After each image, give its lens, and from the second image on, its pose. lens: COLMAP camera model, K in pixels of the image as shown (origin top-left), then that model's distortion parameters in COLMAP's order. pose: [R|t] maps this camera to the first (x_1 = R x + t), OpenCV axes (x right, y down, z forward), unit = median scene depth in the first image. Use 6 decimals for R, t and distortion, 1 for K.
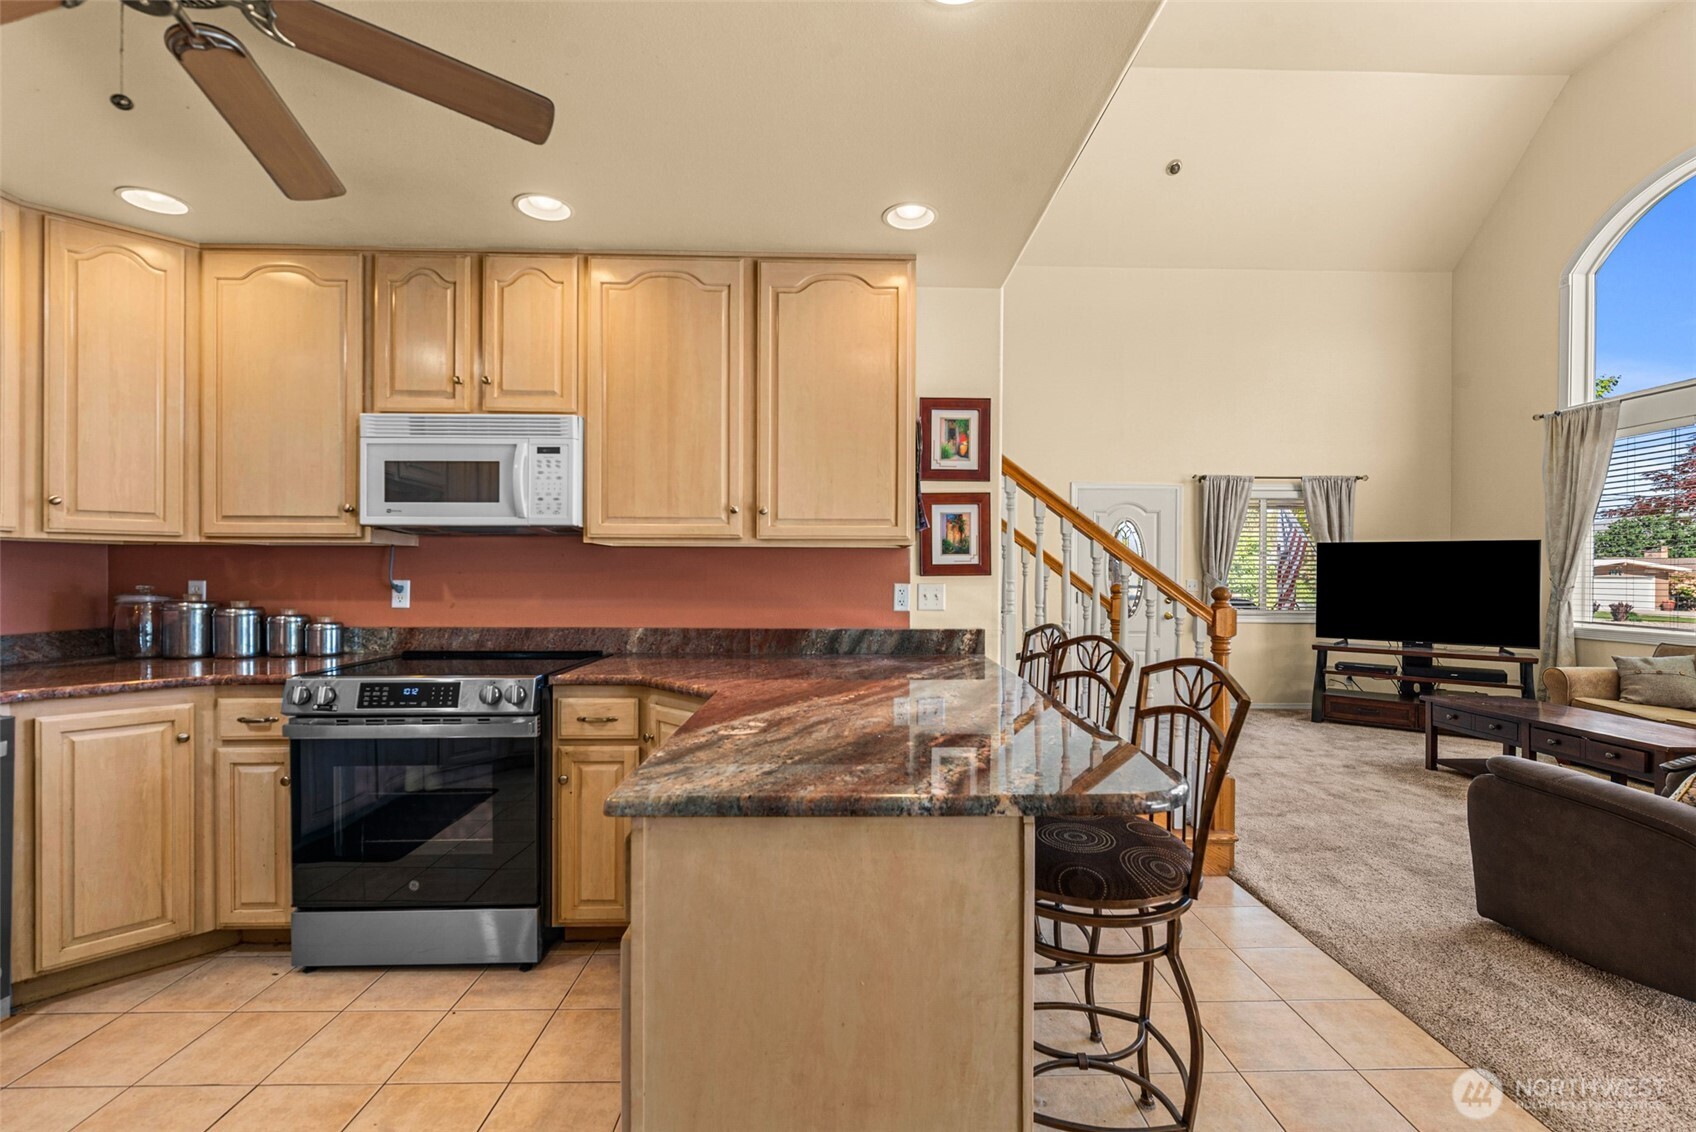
lens RADIAL K [[748.5, 0, 862.2], [0, 748.5, 575.3], [0, 0, 1]] dist [0.007980, -0.000829]
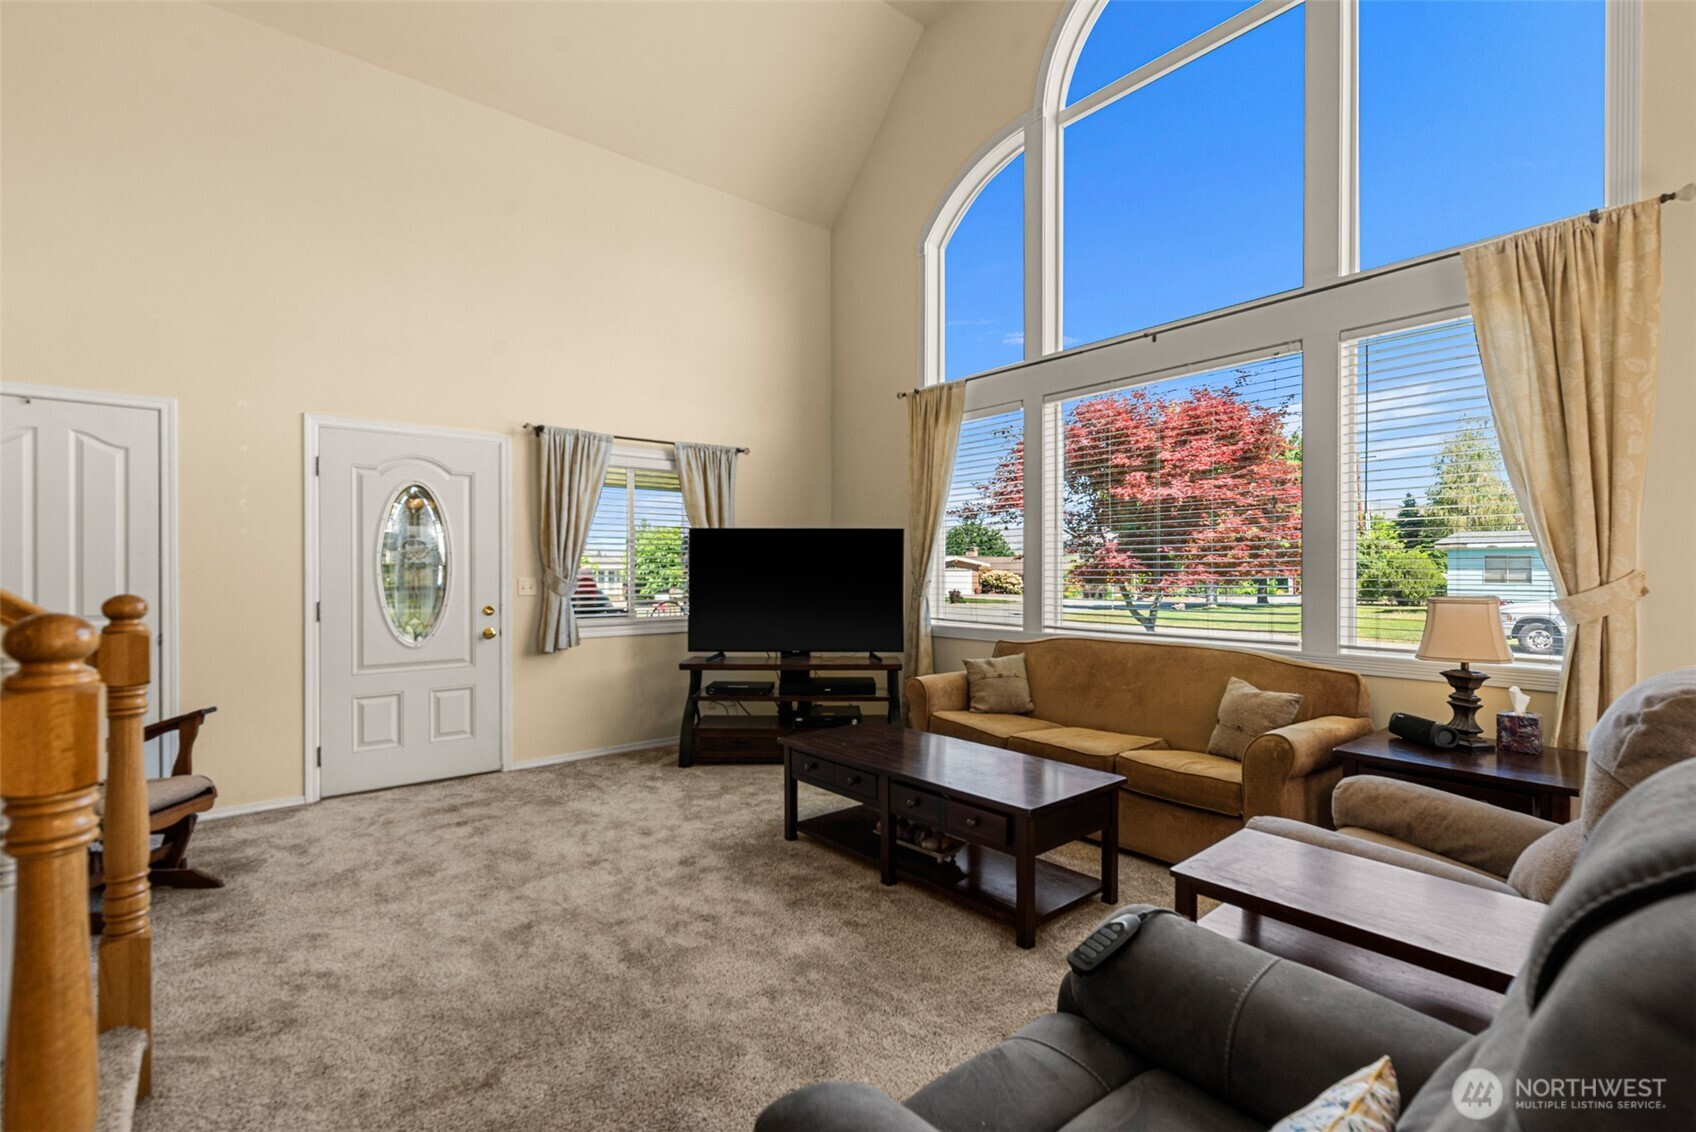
lens RADIAL K [[748.5, 0, 877.7], [0, 748.5, 572.8], [0, 0, 1]] dist [0.007980, -0.000829]
pose [[0.772341, -0.007971, 0.635158, 0.563300], [0.006498, 0.999968, 0.004647, 0.000041], [-0.635175, 0.000538, 0.772368, 0.601767]]
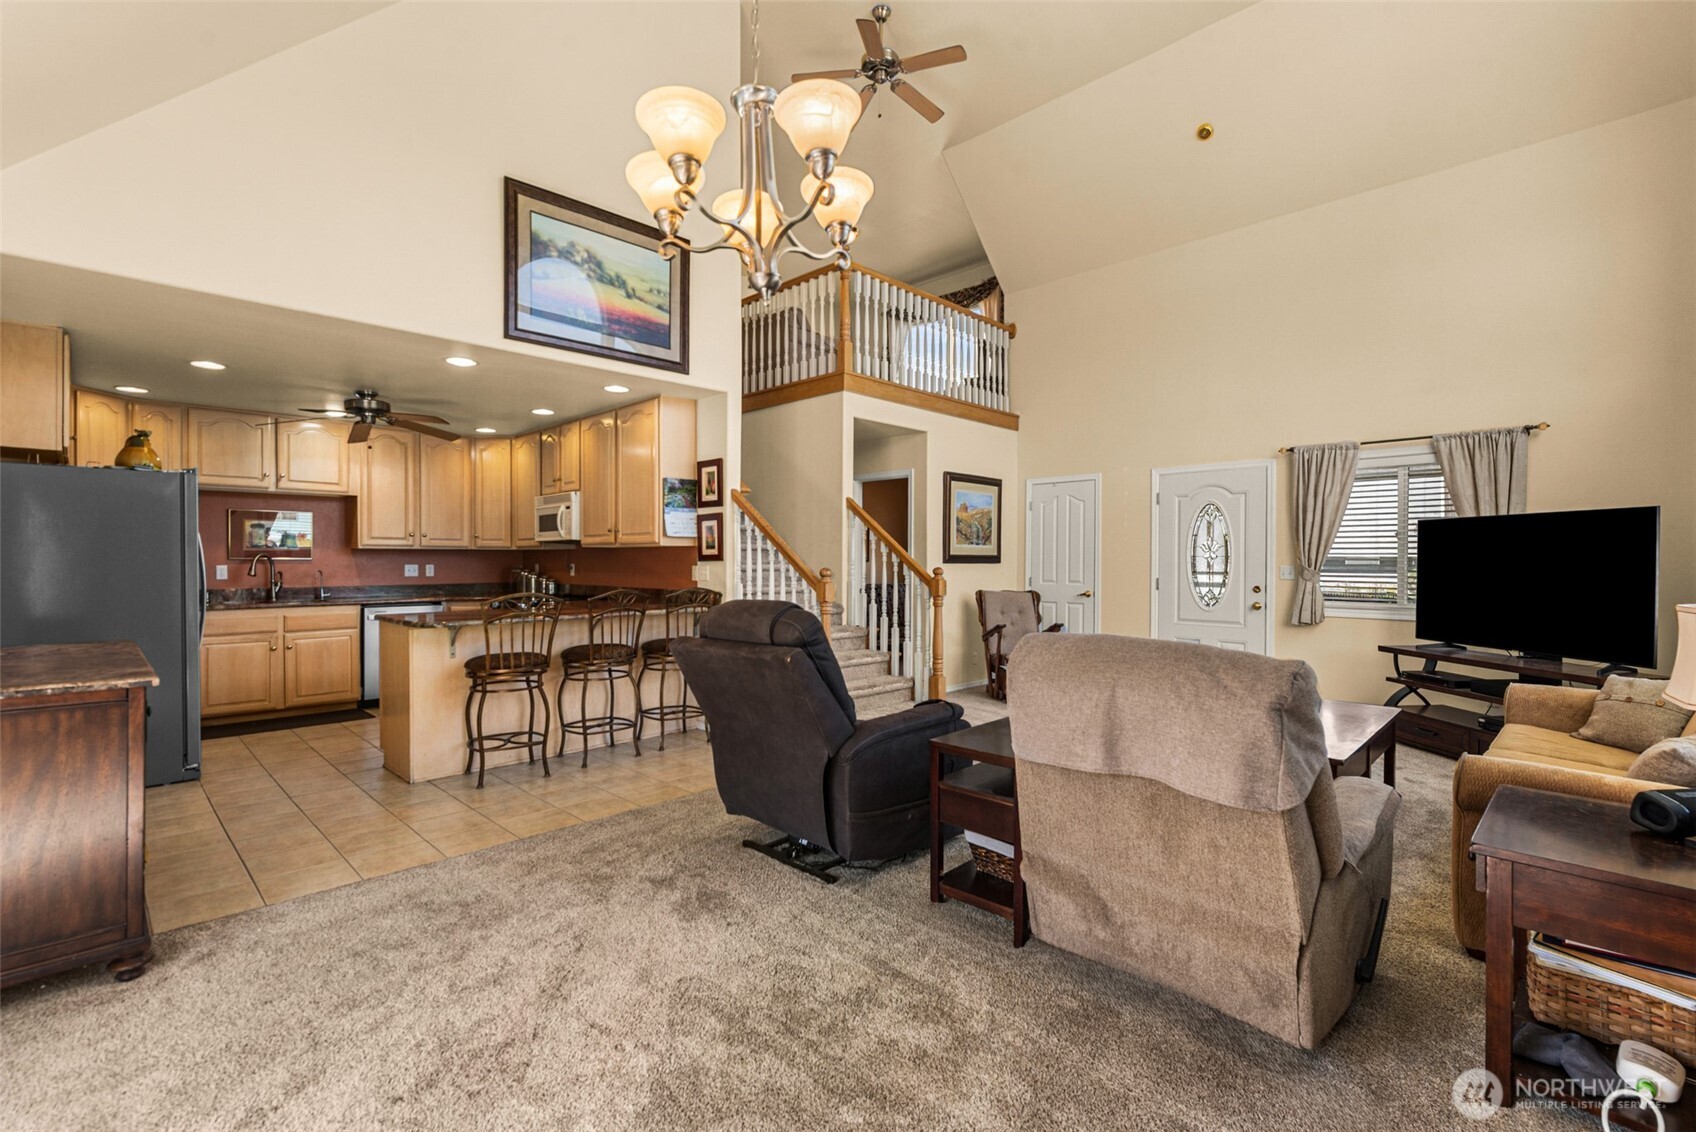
lens RADIAL K [[748.5, 0, 839.6], [0, 748.5, 565.6], [0, 0, 1]] dist [0.007980, -0.000829]
pose [[0.684458, 0.002674, -0.729047, 1.609427], [0.000133, 0.999993, 0.003792, 0.003784], [0.729052, -0.002693, 0.684453, 0.019896]]
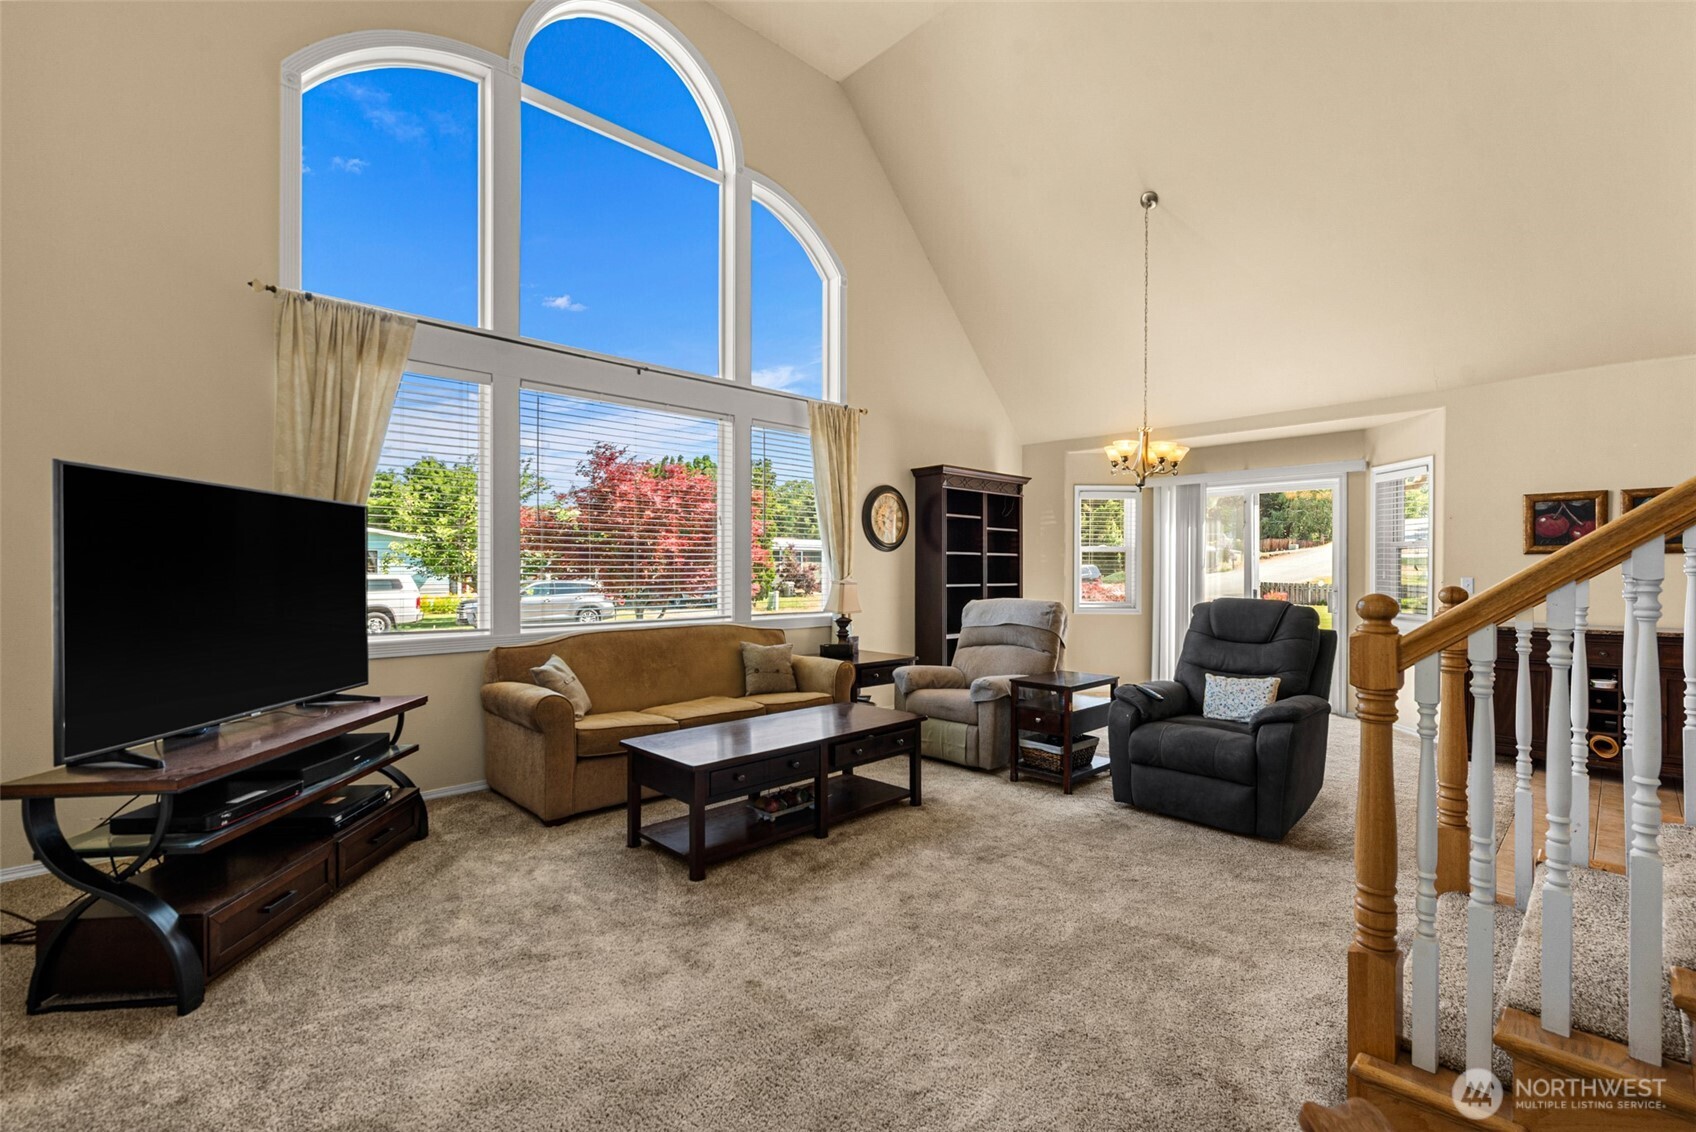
lens RADIAL K [[748.5, 0, 849.6], [0, 748.5, 570.6], [0, 0, 1]] dist [0.007980, -0.000829]
pose [[-0.678953, -0.008096, 0.734137, 0.345242], [-0.008620, 0.999958, 0.003056, 0.005384], [-0.734131, -0.004254, -0.678994, 2.048035]]
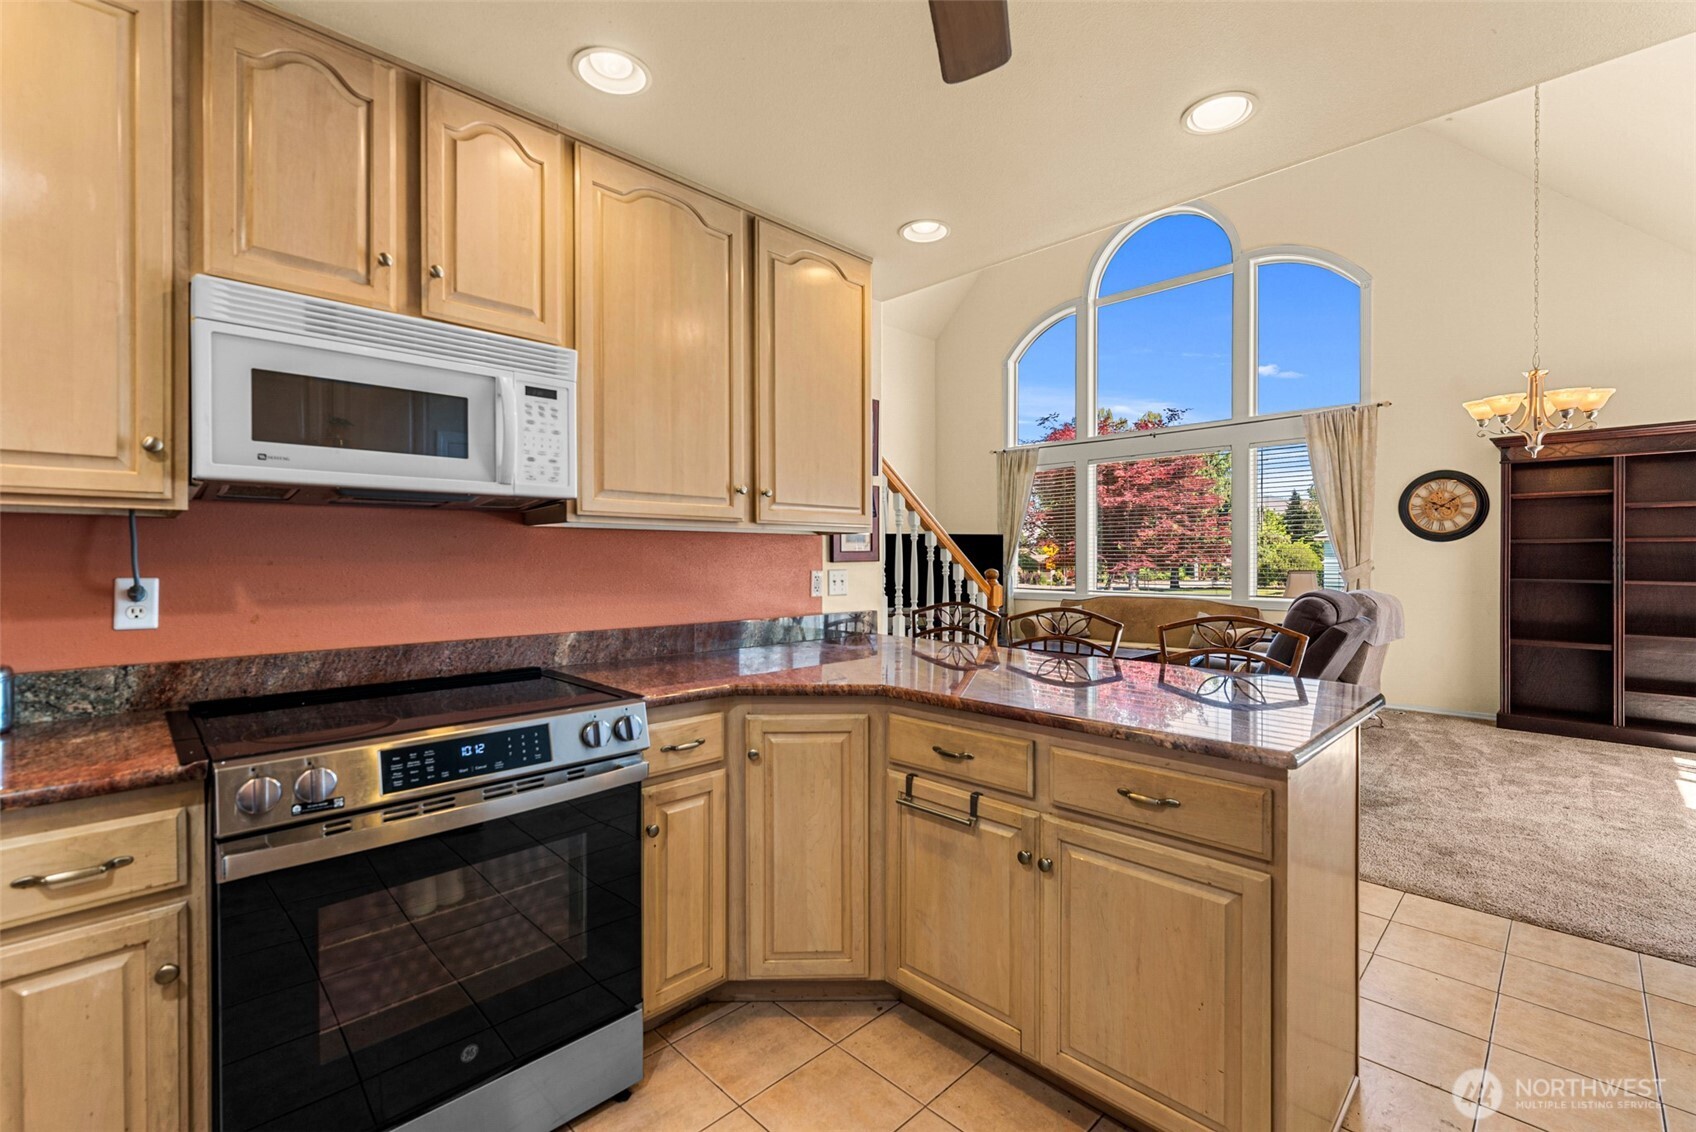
lens RADIAL K [[748.5, 0, 862.1], [0, 748.5, 557.7], [0, 0, 1]] dist [0.007980, -0.000829]
pose [[0.712657, -0.004066, 0.701501, -0.614741], [0.004709, 0.999988, 0.001012, -0.006370], [-0.701497, 0.002582, 0.712668, 0.234895]]
